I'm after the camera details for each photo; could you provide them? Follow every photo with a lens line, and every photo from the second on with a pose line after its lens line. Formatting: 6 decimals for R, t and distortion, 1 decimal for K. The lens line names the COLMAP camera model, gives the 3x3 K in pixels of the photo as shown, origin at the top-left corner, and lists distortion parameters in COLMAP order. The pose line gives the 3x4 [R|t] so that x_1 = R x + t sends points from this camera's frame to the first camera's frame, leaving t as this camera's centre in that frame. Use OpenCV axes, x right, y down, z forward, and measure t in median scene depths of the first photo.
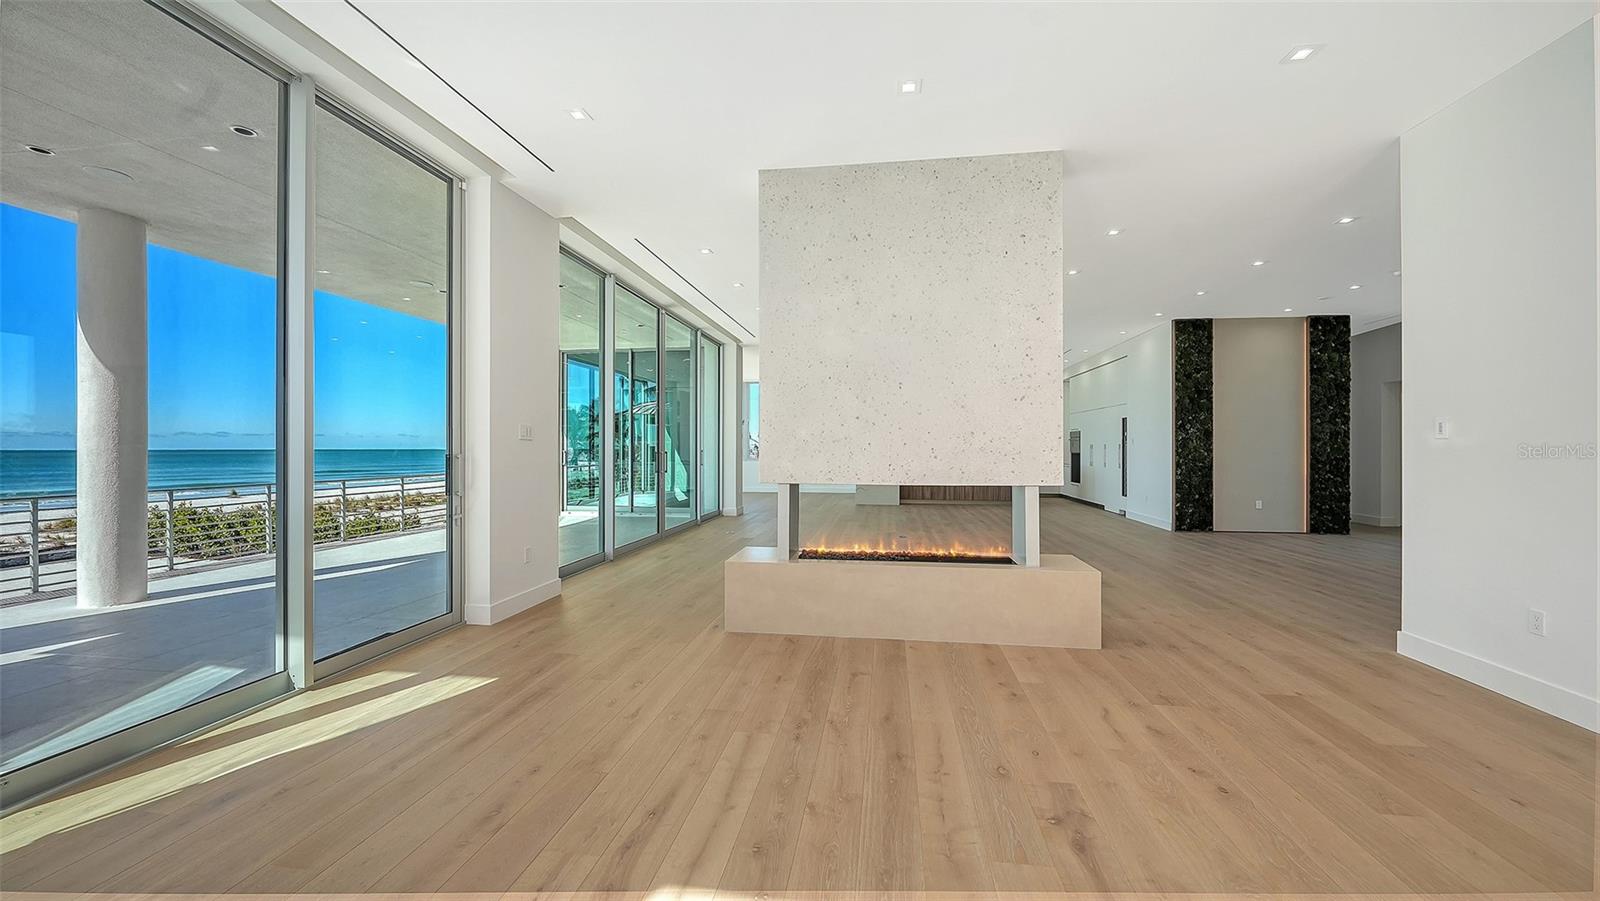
lens RADIAL K [[591.2, 0, 802.4], [0, 591.2, 438.0], [0, 0, 1]] dist [-0.007512, -0.000476]
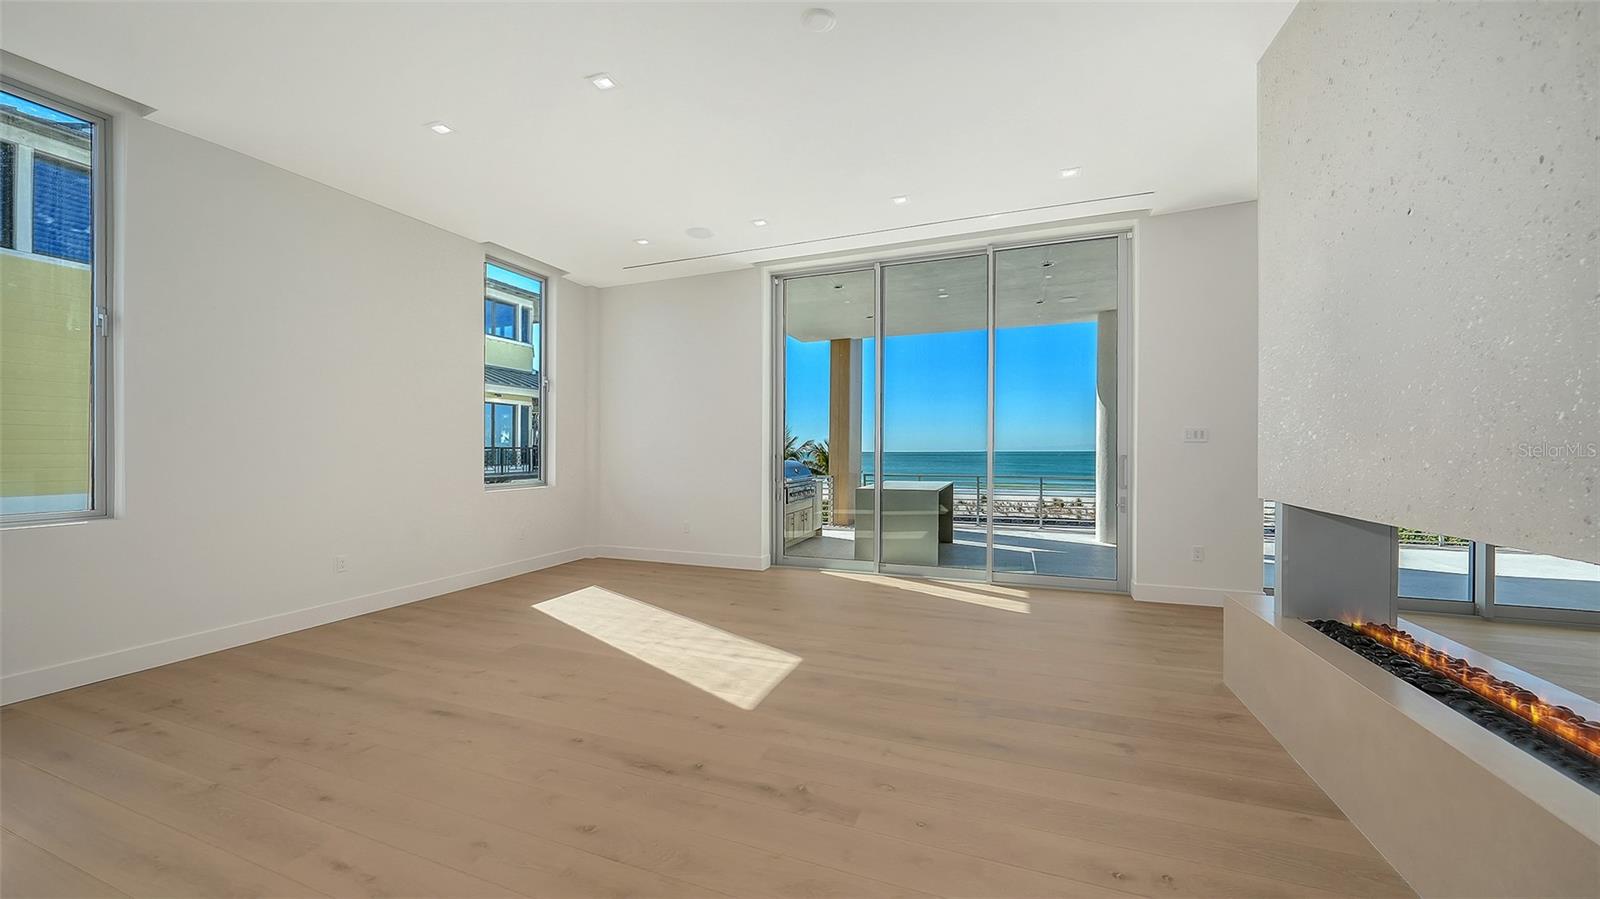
lens RADIAL K [[547.5, 0, 795.7], [0, 547.5, 440.1], [0, 0, 1]] dist [-0.021316, 0.004423]
pose [[-0.198512, -0.018451, -0.979925, 0.847102], [0.010493, 0.999725, -0.020949, 0.016140], [0.980042, -0.014441, -0.198263, 0.711618]]
